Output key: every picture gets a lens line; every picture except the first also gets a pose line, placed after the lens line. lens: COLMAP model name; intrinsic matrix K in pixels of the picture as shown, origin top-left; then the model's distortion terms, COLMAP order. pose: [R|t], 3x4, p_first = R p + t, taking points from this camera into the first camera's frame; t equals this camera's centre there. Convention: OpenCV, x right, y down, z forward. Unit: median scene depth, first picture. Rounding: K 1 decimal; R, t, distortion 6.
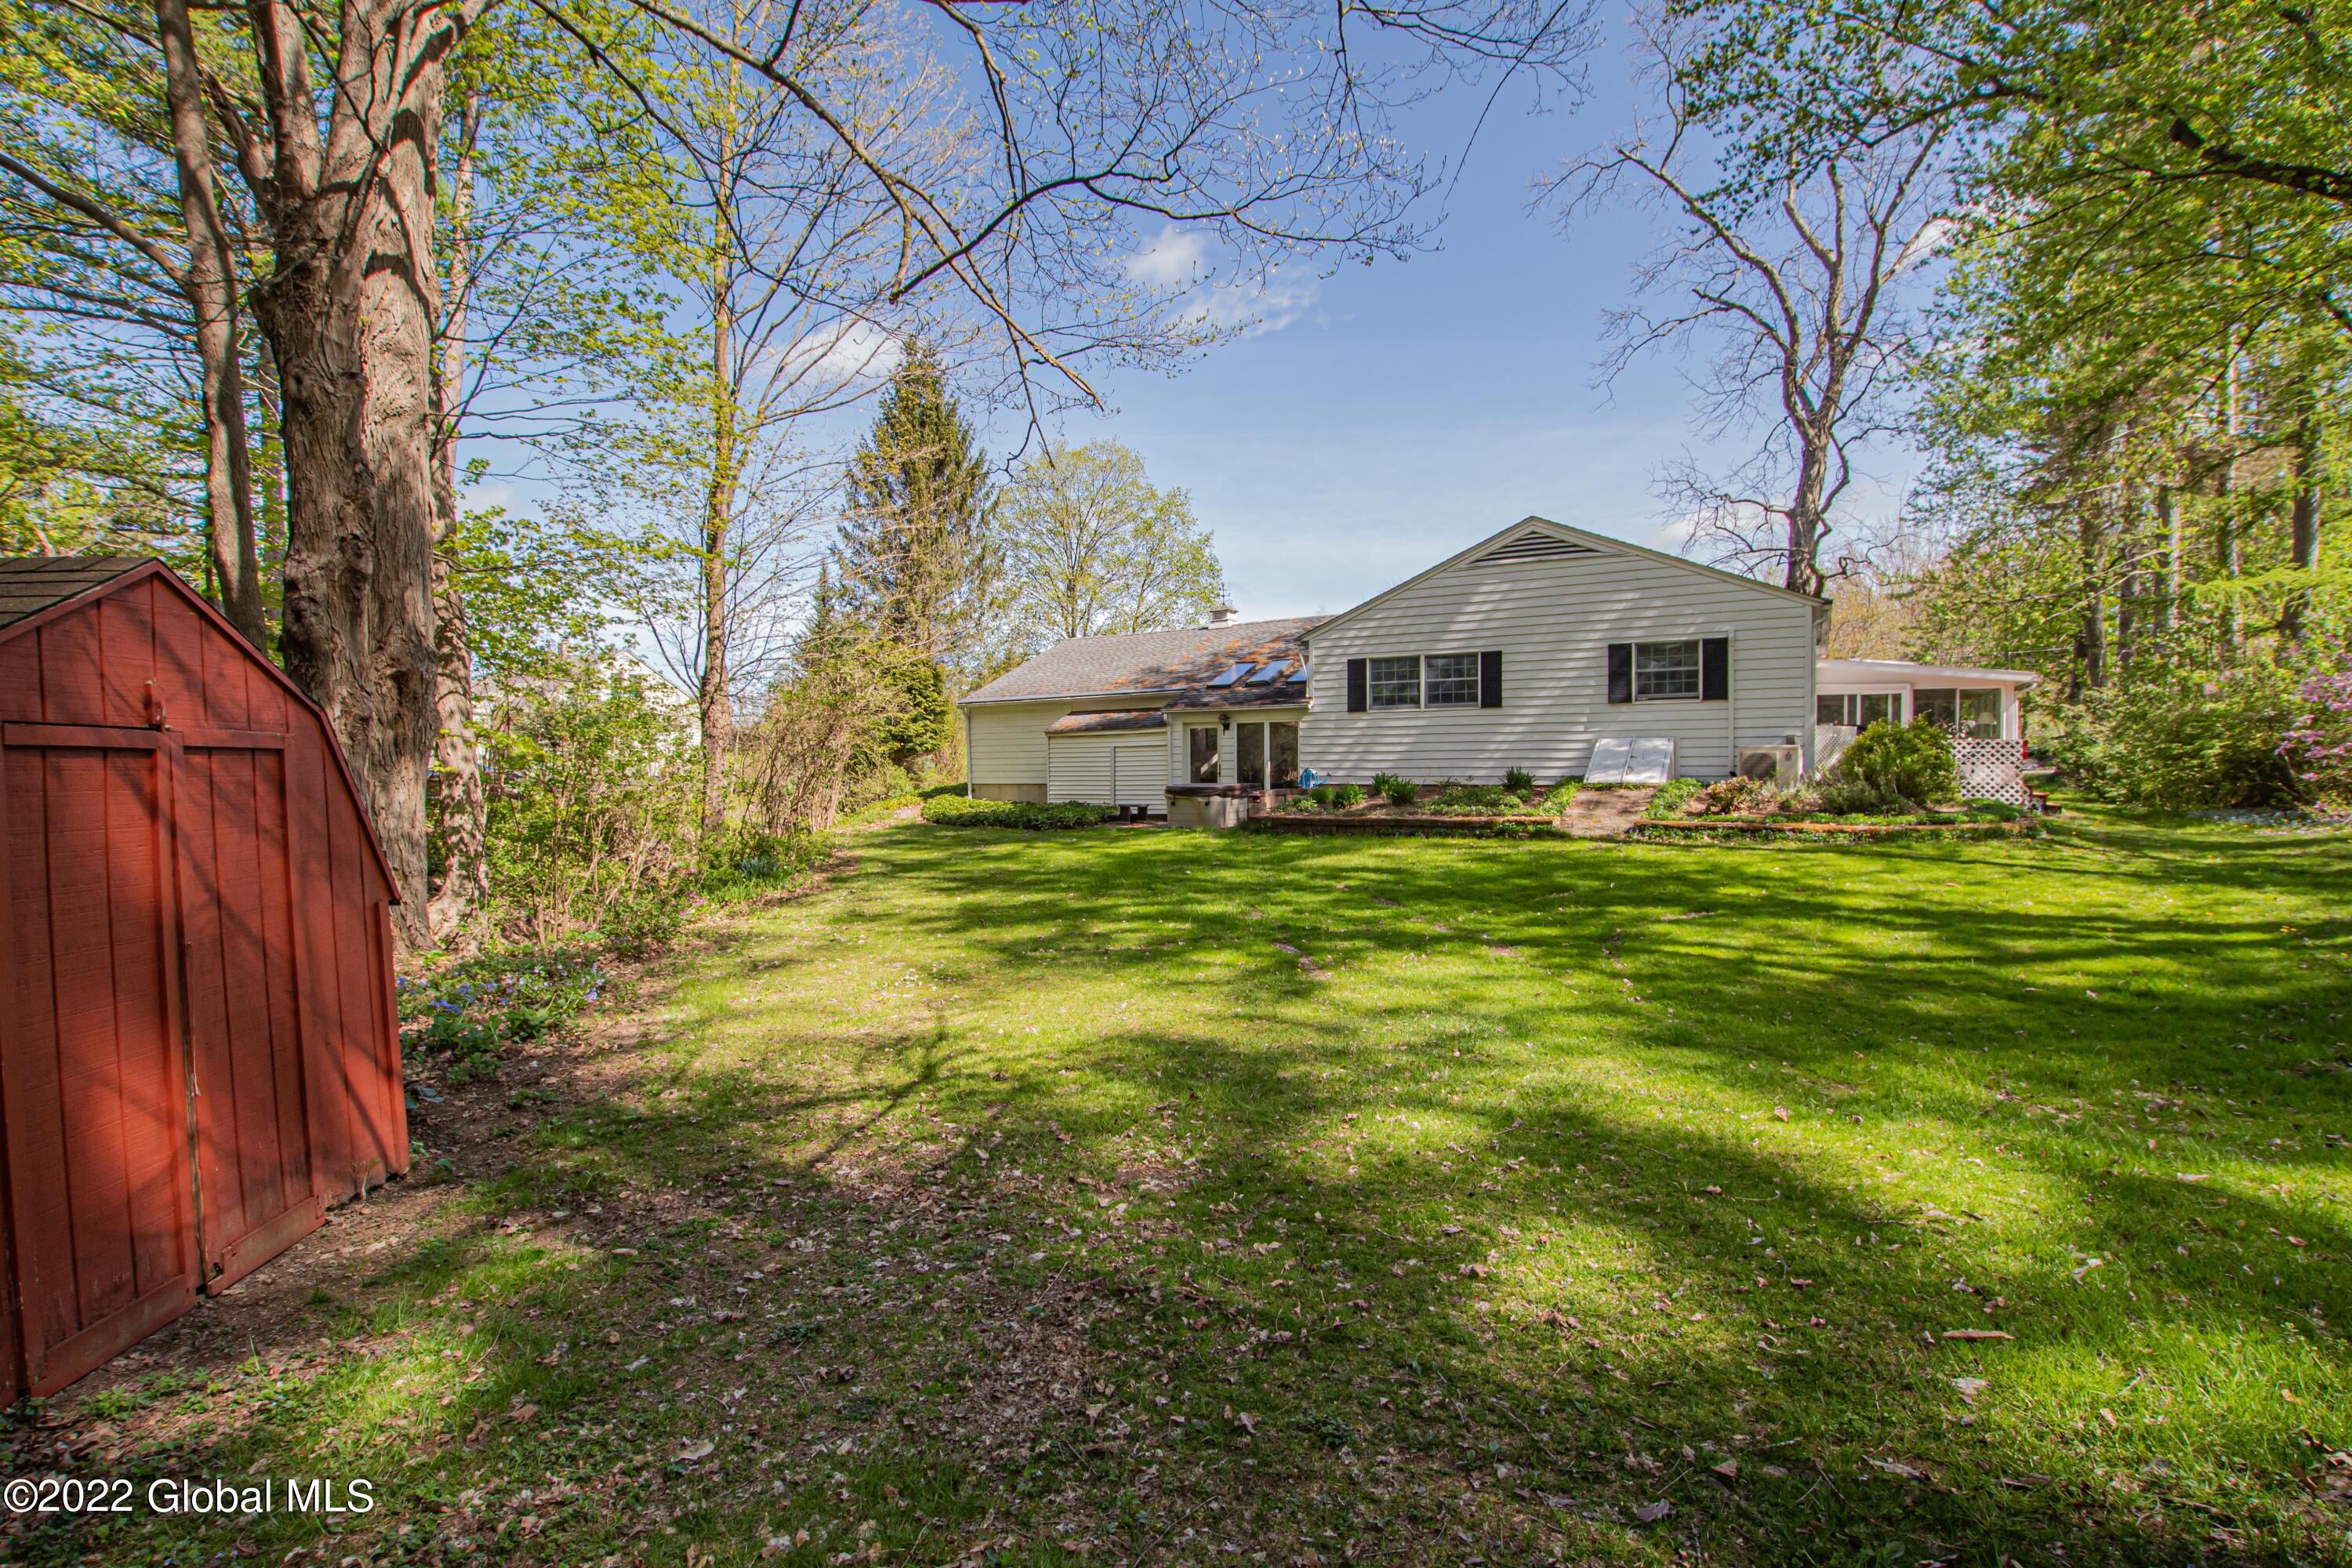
lens RADIAL K [[1095.8, 0, 1173.4], [0, 1095.8, 807.2], [0, 0, 1]] dist [-0.037505, 0.007970]
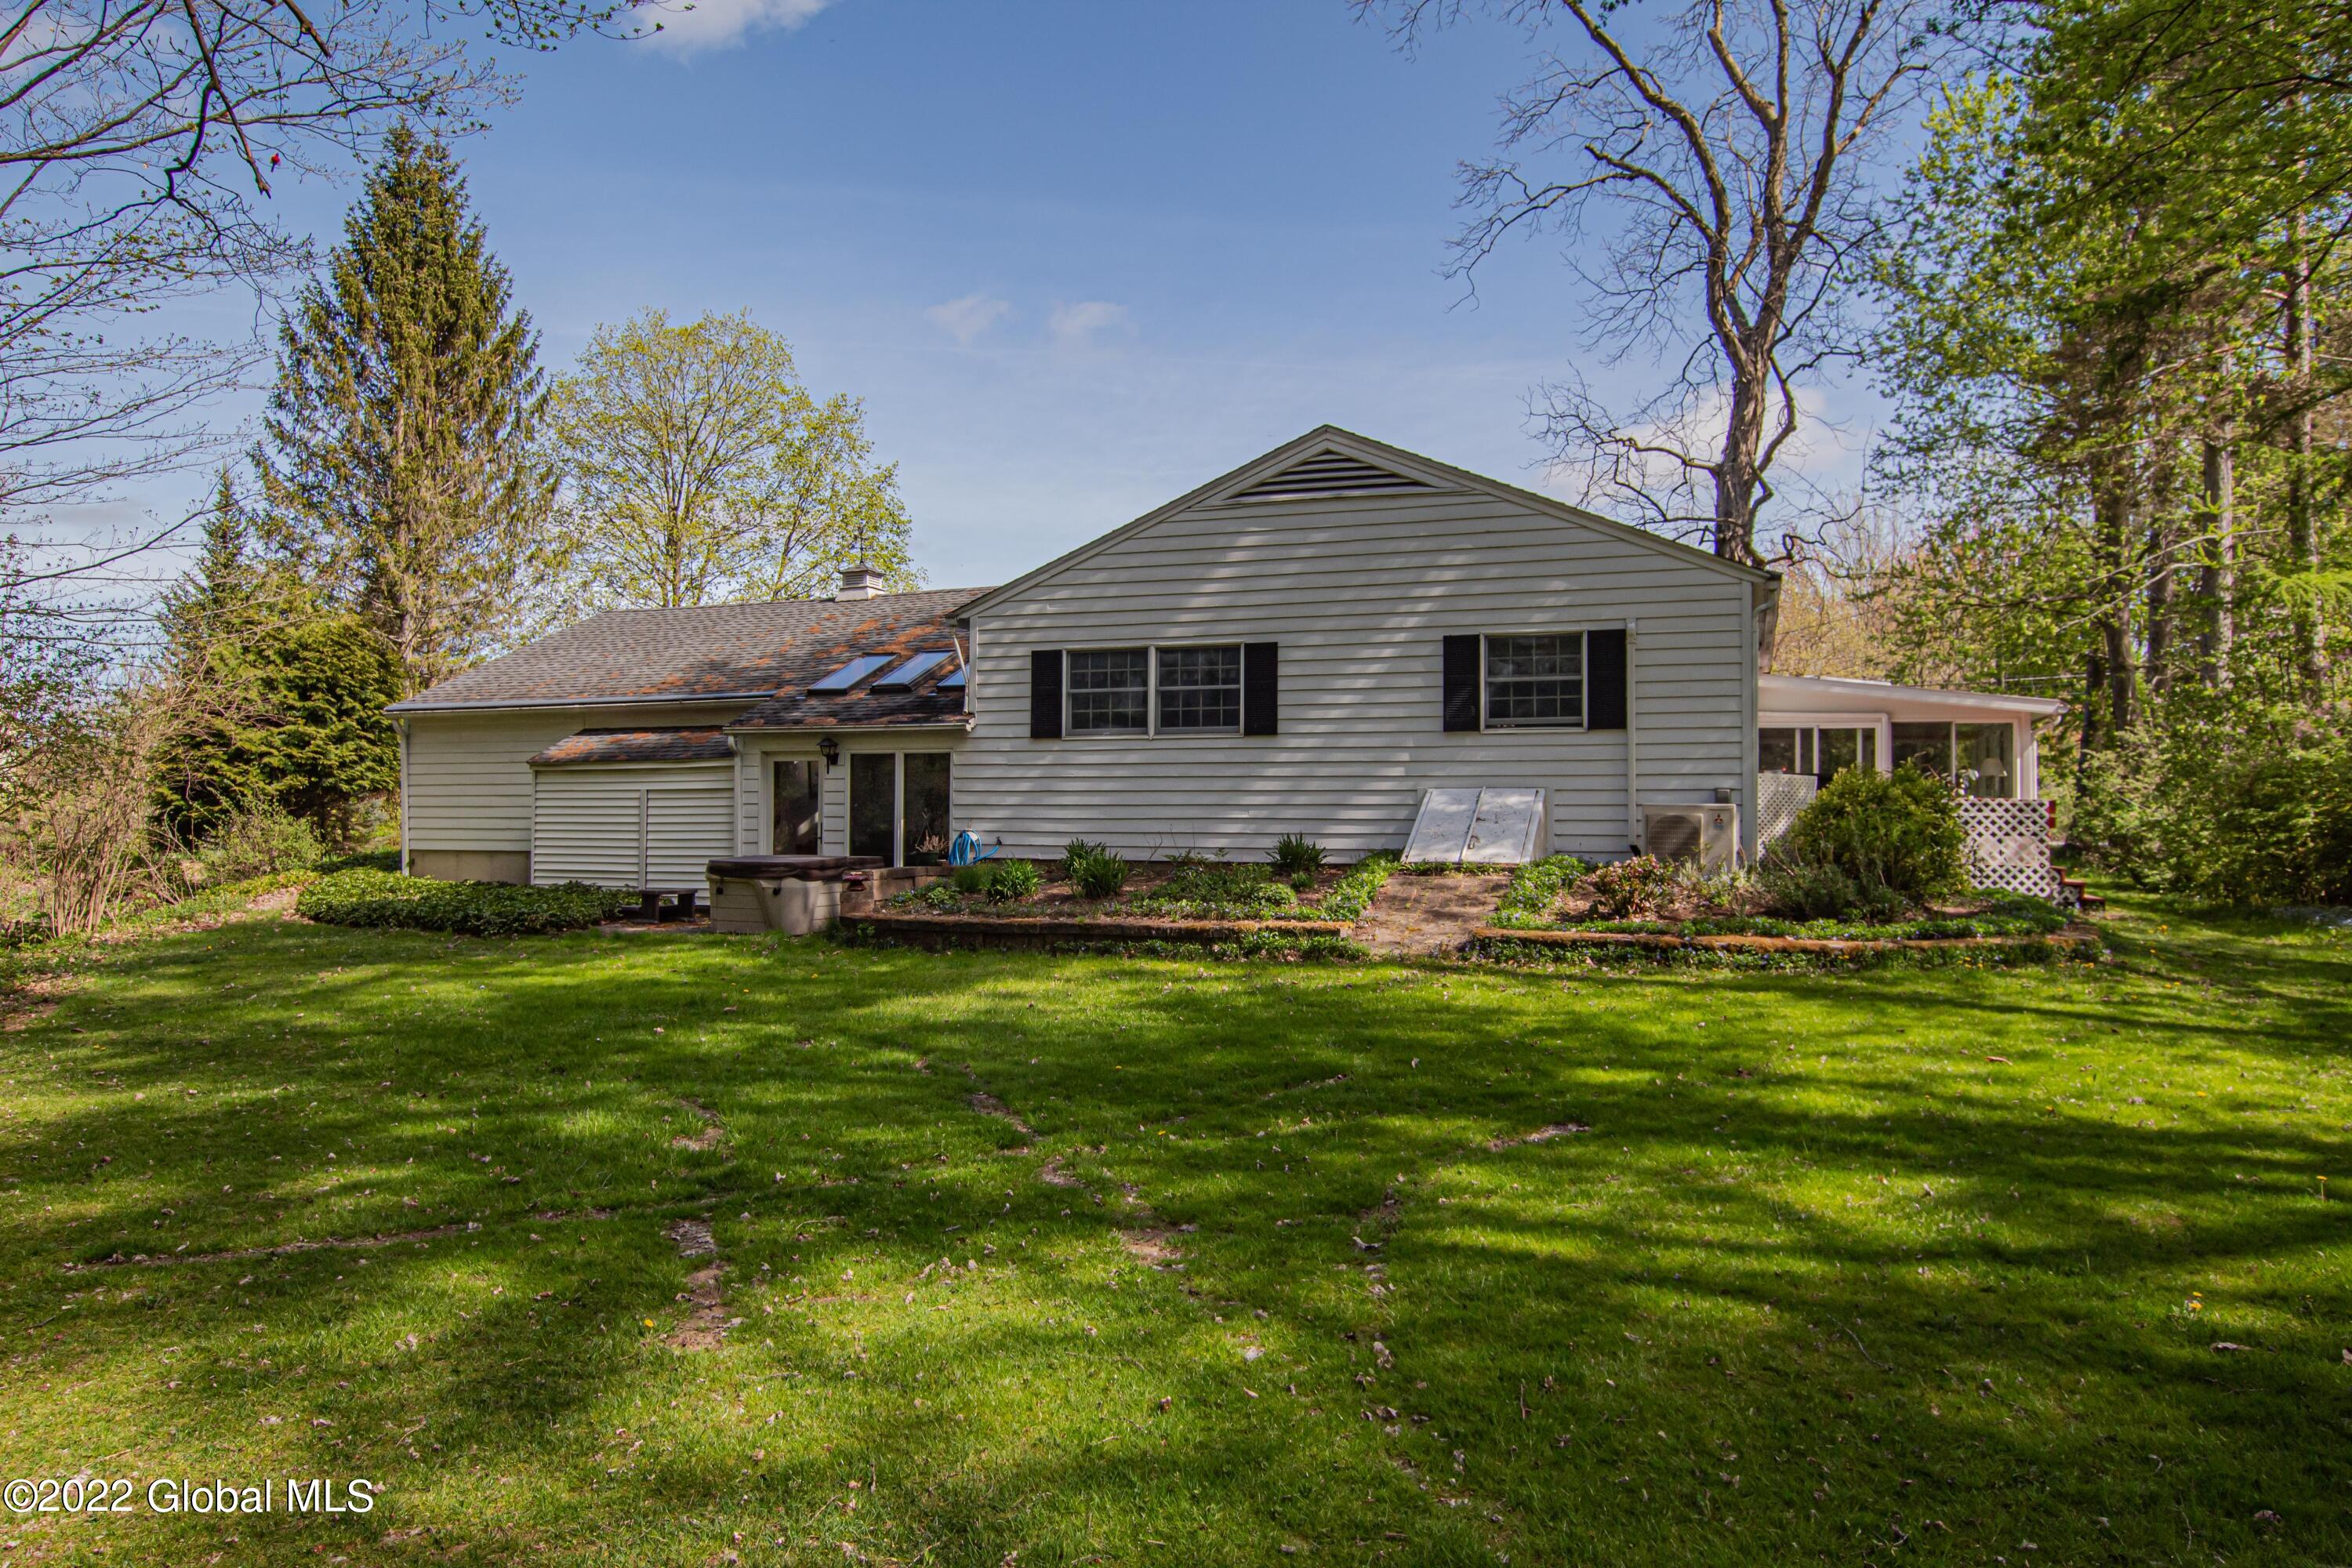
lens RADIAL K [[1576.6, 0, 1173.1], [0, 1576.6, 803.0], [0, 0, 1]] dist [-0.006533, 0.005292]
pose [[0.982918, 0.015020, 0.183433, 0.072153], [-0.005968, 0.998741, -0.049801, -0.008371], [-0.183950, 0.047855, 0.981770, 0.129770]]
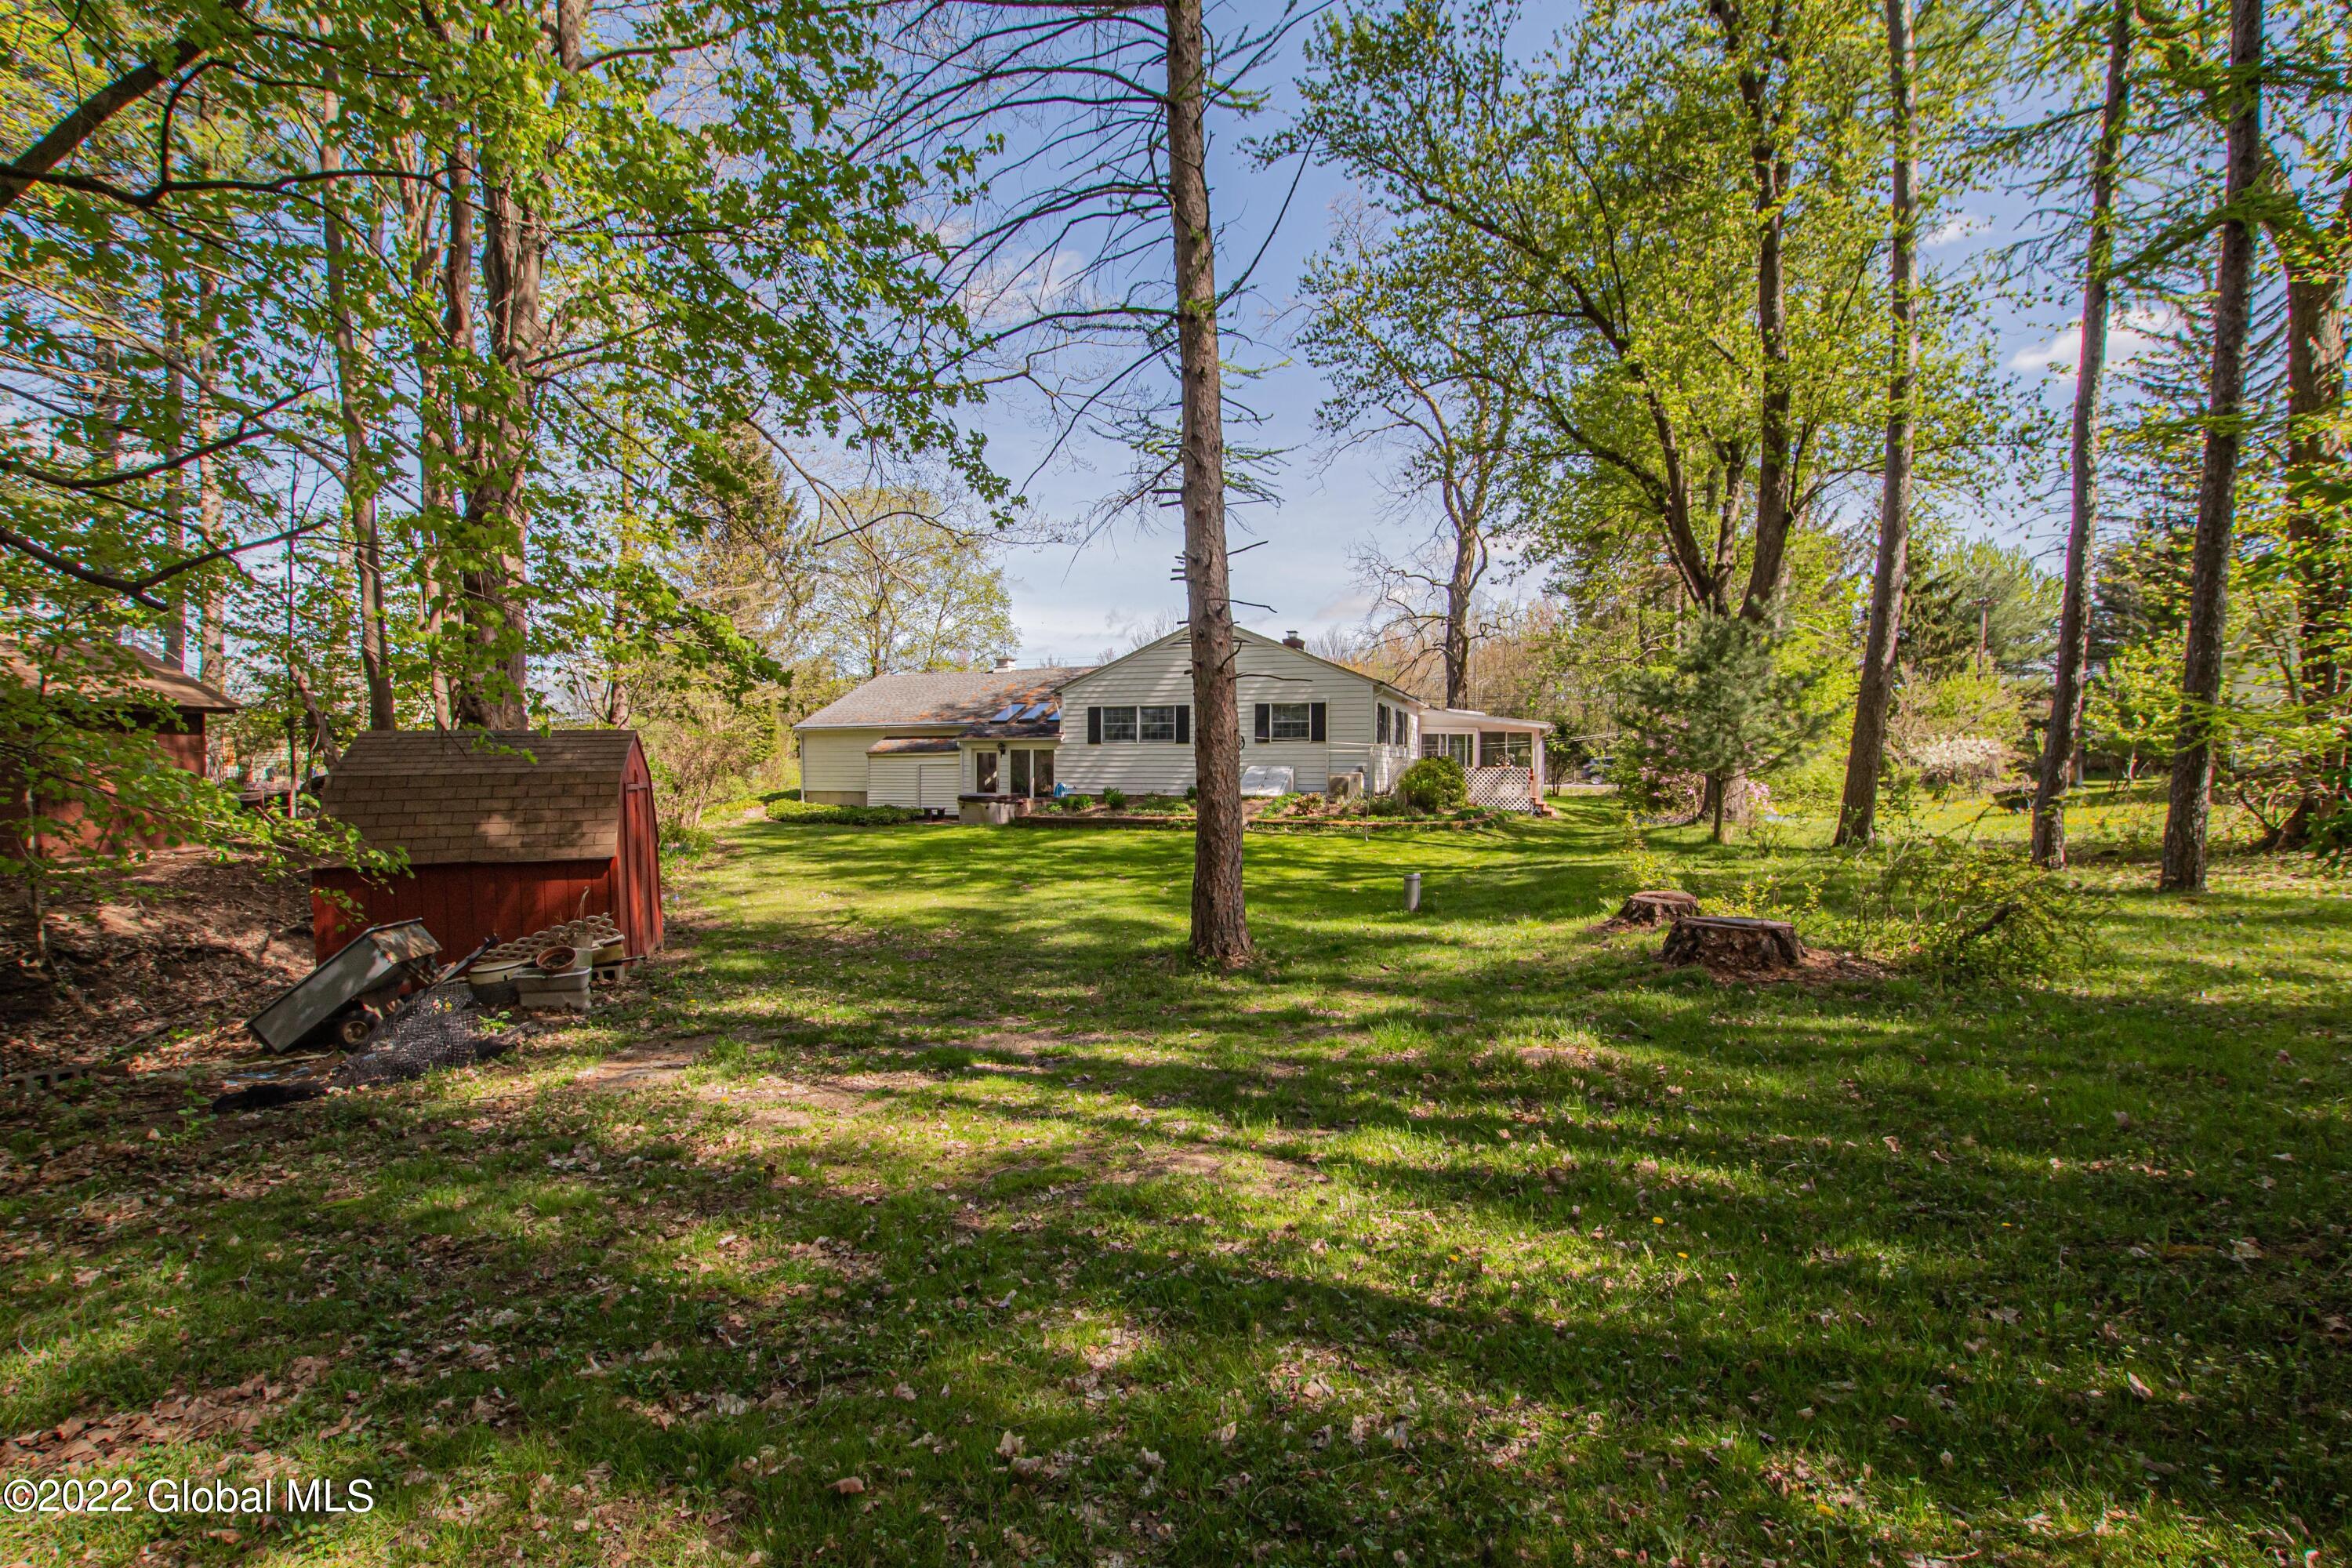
lens RADIAL K [[1095.8, 0, 1173.4], [0, 1095.8, 807.2], [0, 0, 1]] dist [-0.037505, 0.007970]
pose [[0.983138, 0.005238, 0.182793, 0.007471], [-0.004543, 0.999981, -0.004220, 0.001223], [-0.182811, 0.003318, 0.983142, -0.392818]]
